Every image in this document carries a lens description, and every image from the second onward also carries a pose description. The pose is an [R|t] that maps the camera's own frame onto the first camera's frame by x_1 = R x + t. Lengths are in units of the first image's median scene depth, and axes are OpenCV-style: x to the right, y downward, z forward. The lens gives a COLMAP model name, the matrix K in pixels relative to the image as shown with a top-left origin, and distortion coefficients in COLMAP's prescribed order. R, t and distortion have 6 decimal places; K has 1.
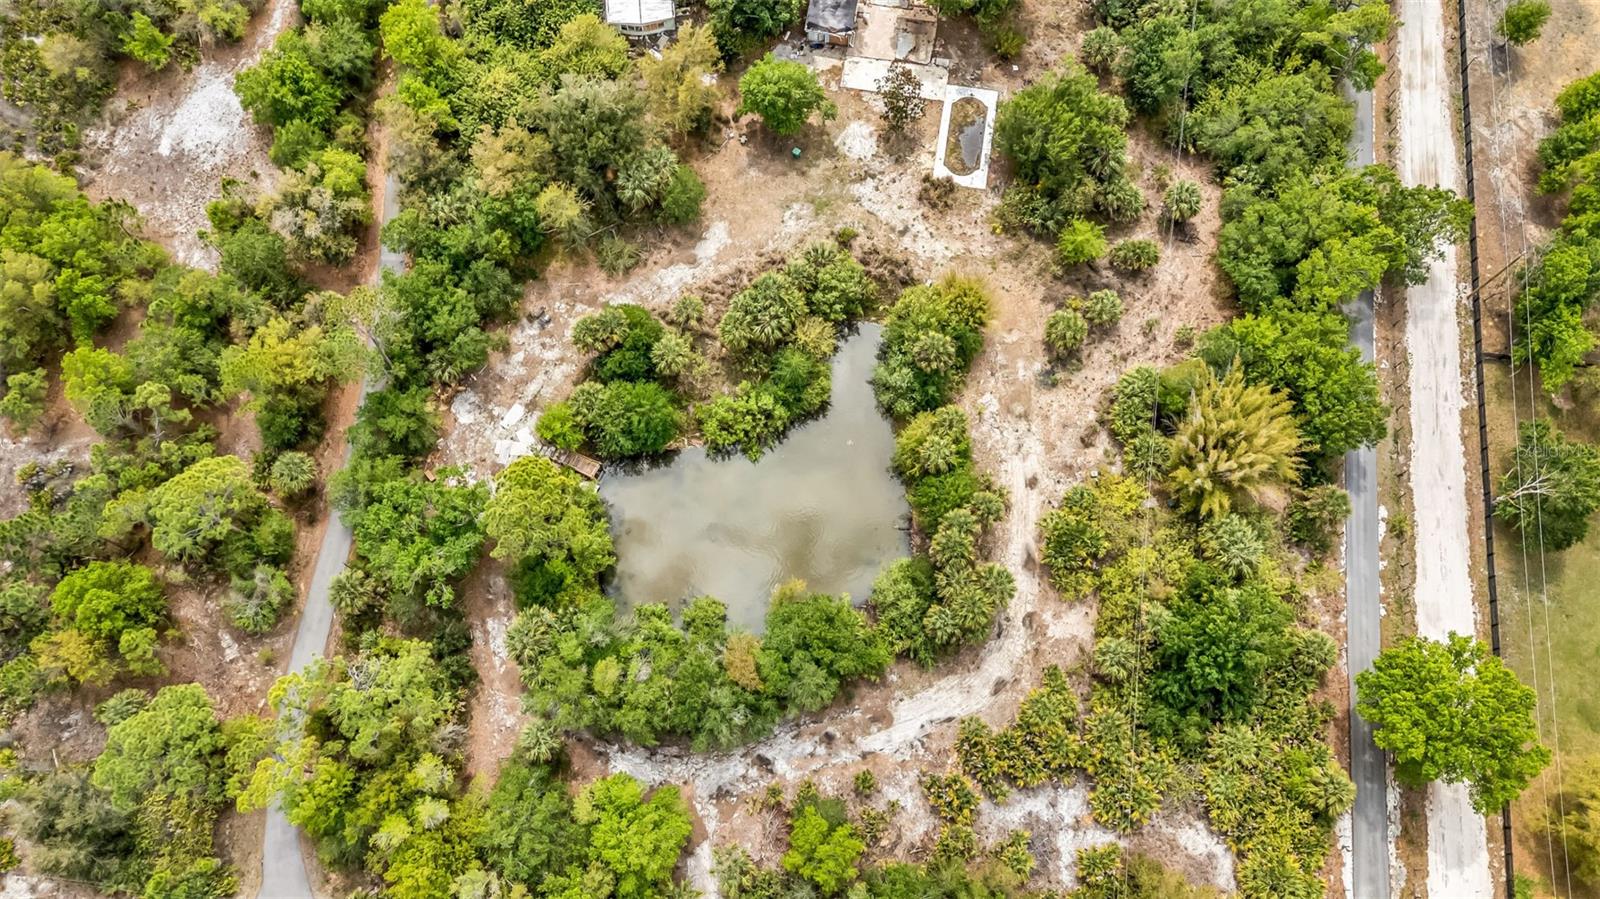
lens RADIAL K [[1158.3, 0, 800.0], [0, 1158.3, 449.5], [0, 0, 1]] dist [0.061089, -0.050796]
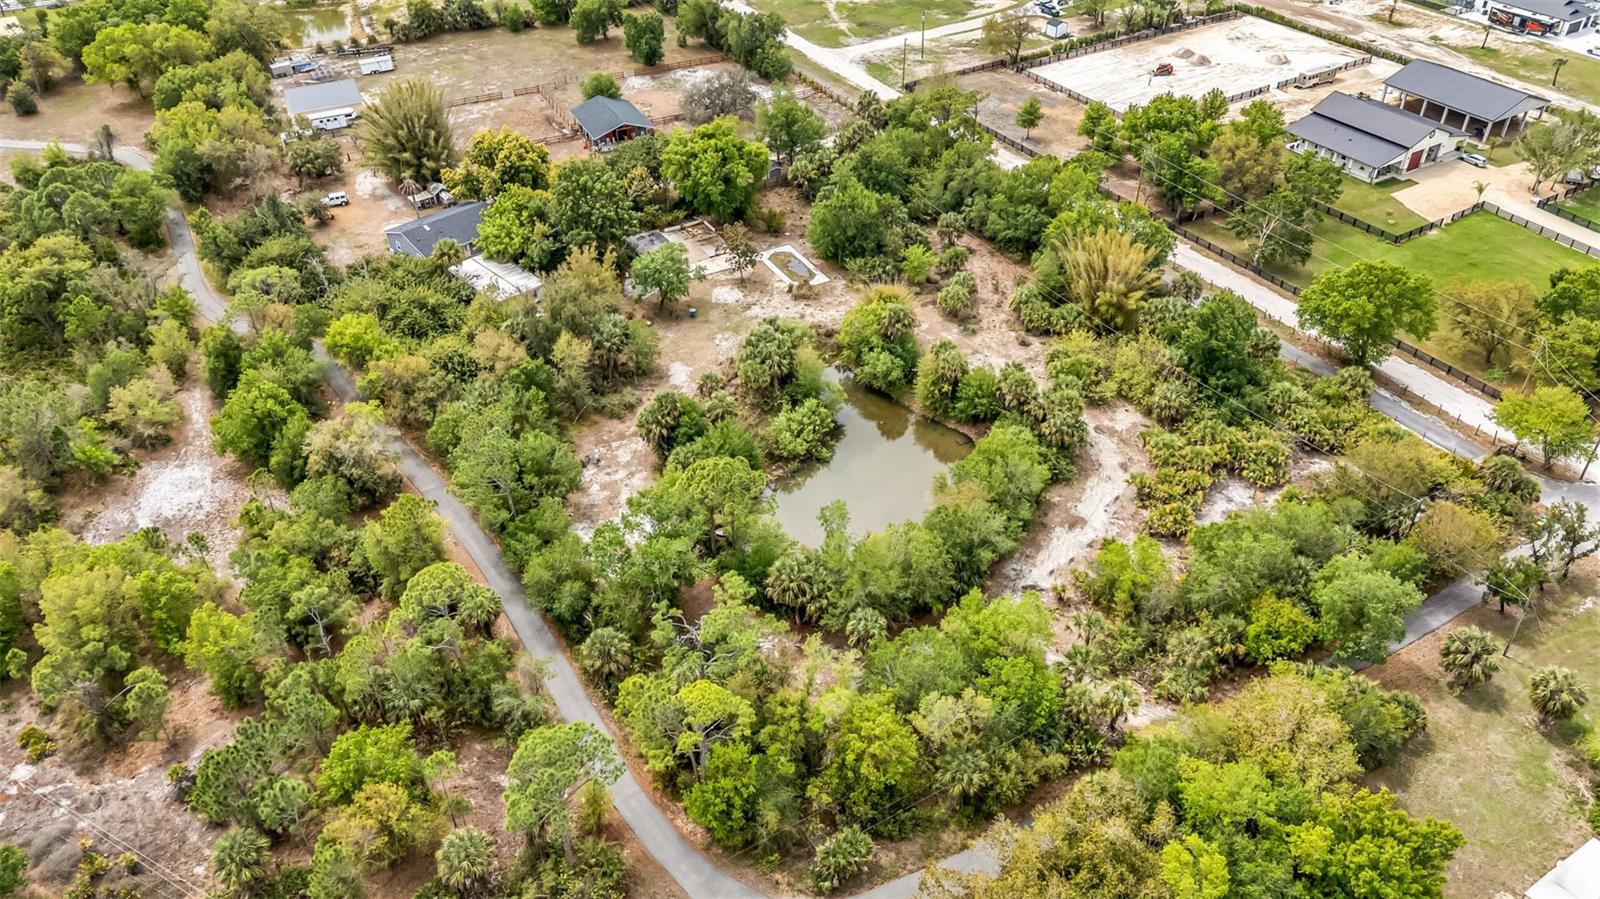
lens RADIAL K [[1158.3, 0, 800.0], [0, 1158.3, 449.5], [0, 0, 1]] dist [0.061089, -0.050796]
pose [[0.791245, -0.379926, 0.479153, -0.604322], [0.586059, 0.694813, -0.416857, 0.460182], [-0.174547, 0.610648, 0.772426, 0.130154]]
